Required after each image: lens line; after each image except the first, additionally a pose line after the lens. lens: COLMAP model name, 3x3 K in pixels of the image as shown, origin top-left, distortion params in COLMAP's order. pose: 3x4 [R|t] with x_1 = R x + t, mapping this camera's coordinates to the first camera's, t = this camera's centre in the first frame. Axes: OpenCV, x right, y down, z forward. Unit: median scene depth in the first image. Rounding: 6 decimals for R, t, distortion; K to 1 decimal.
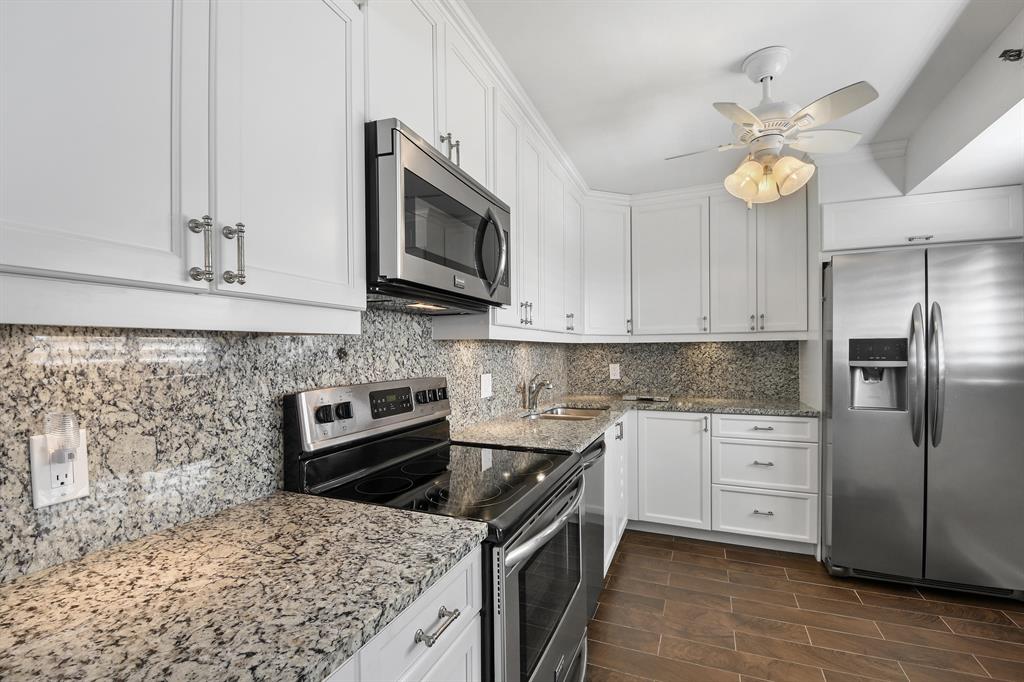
lens RADIAL K [[458.5, 0, 504.6], [0, 458.5, 354.1], [0, 0, 1]] dist [0.019601, -0.026116]
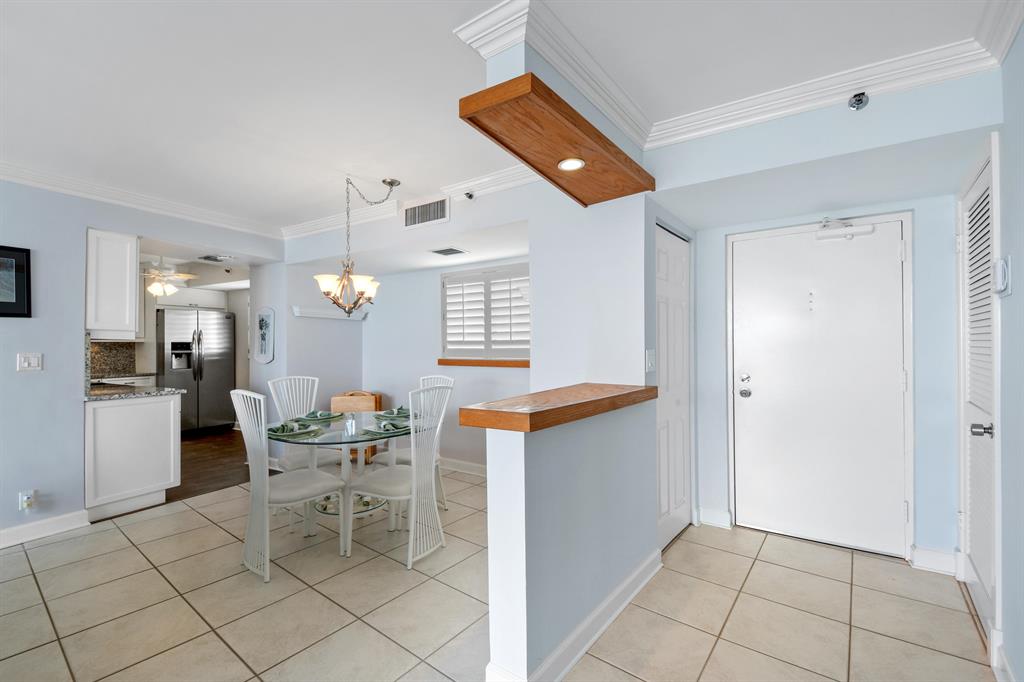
lens RADIAL K [[468.8, 0, 512.8], [0, 468.8, 342.8], [0, 0, 1]] dist [0.018301, -0.020399]
pose [[0.132108, 0.013938, 0.991137, -1.728133], [0.010087, 0.999830, -0.015405, 0.033095], [-0.991184, 0.012033, 0.131945, -1.332898]]
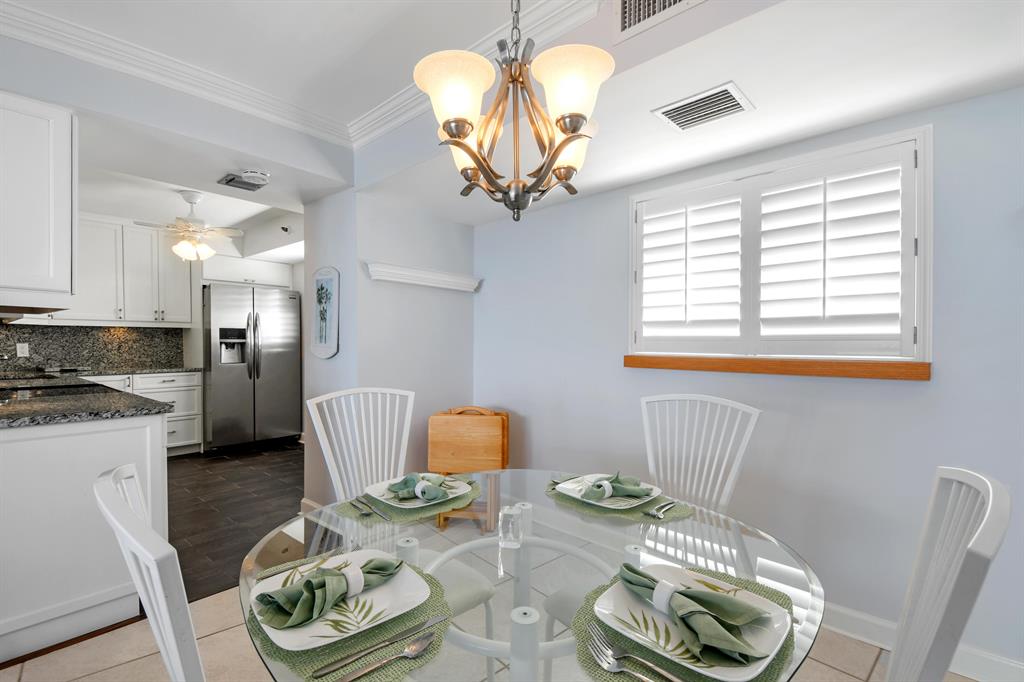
lens RADIAL K [[463.0, 0, 532.2], [0, 463.0, 352.0], [0, 0, 1]] dist [-0.024386, -0.008968]
pose [[0.243122, -0.008323, 0.969960, -0.858154], [-0.002096, 0.999956, 0.009106, 0.051816], [-0.969993, -0.004247, 0.243094, -0.802976]]
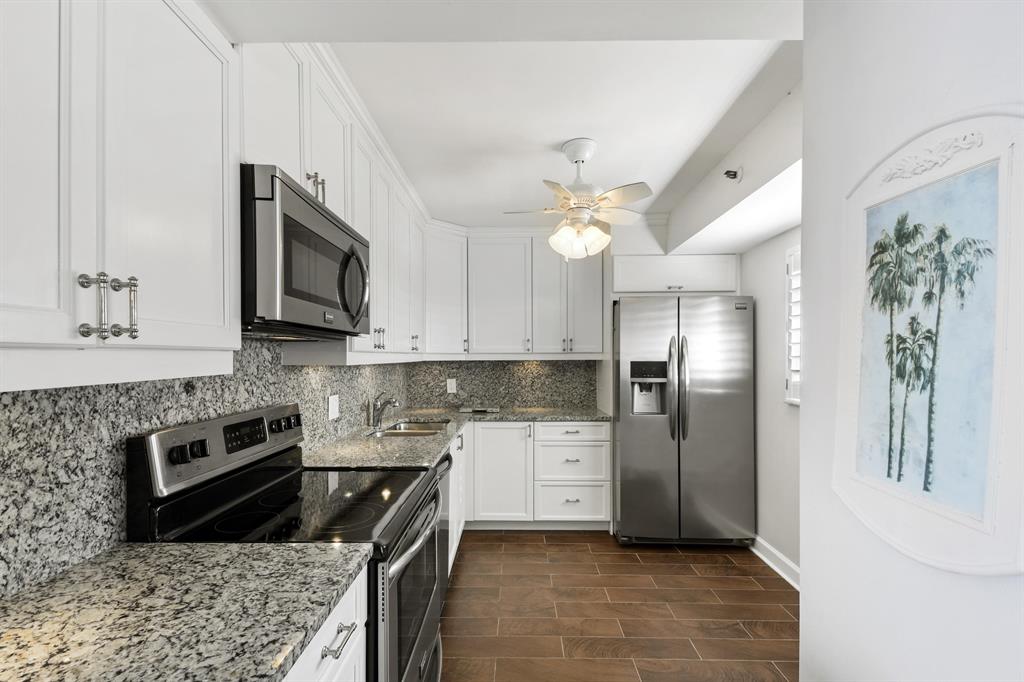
lens RADIAL K [[454.0, 0, 509.4], [0, 454.0, 360.0], [0, 0, 1]] dist [0.041383, -0.023930]
pose [[0.925144, 0.001572, 0.379612, -0.071024], [-0.000997, 0.999998, -0.001711, -0.036958], [-0.379614, 0.001204, 0.925144, -0.078900]]
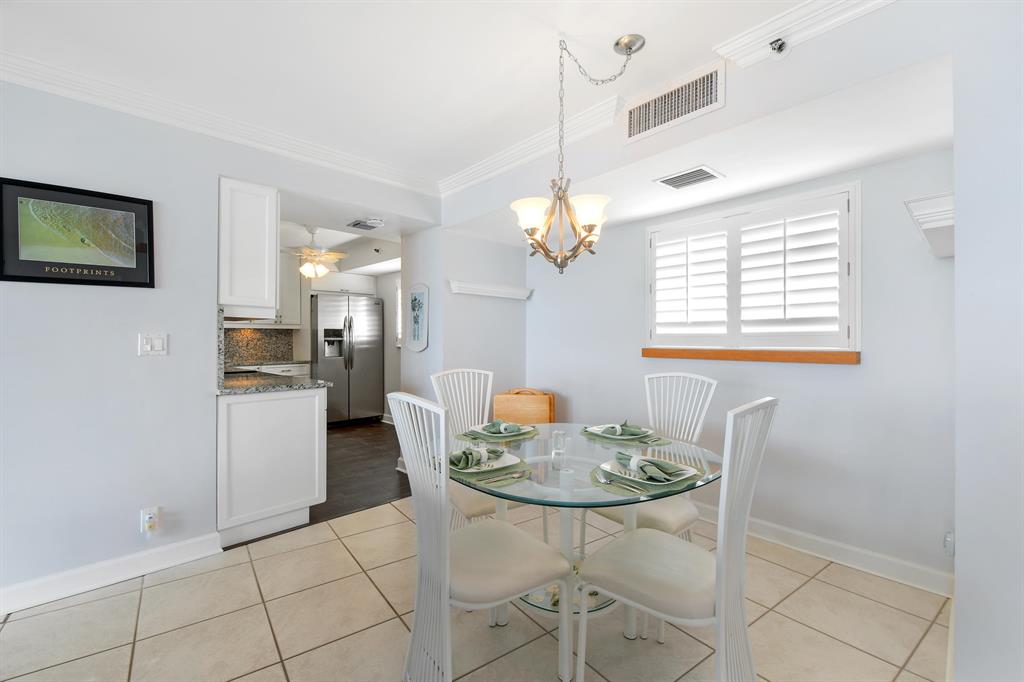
lens RADIAL K [[453.5, 0, 512.0], [0, 453.5, 341.0], [0, 0, 1]] dist [-0.000218, -0.013815]
pose [[0.373910, 0.005396, 0.927449, -1.204231], [0.002347, 0.999974, -0.006765, 0.055286], [-0.927462, 0.004706, 0.373888, -0.897572]]
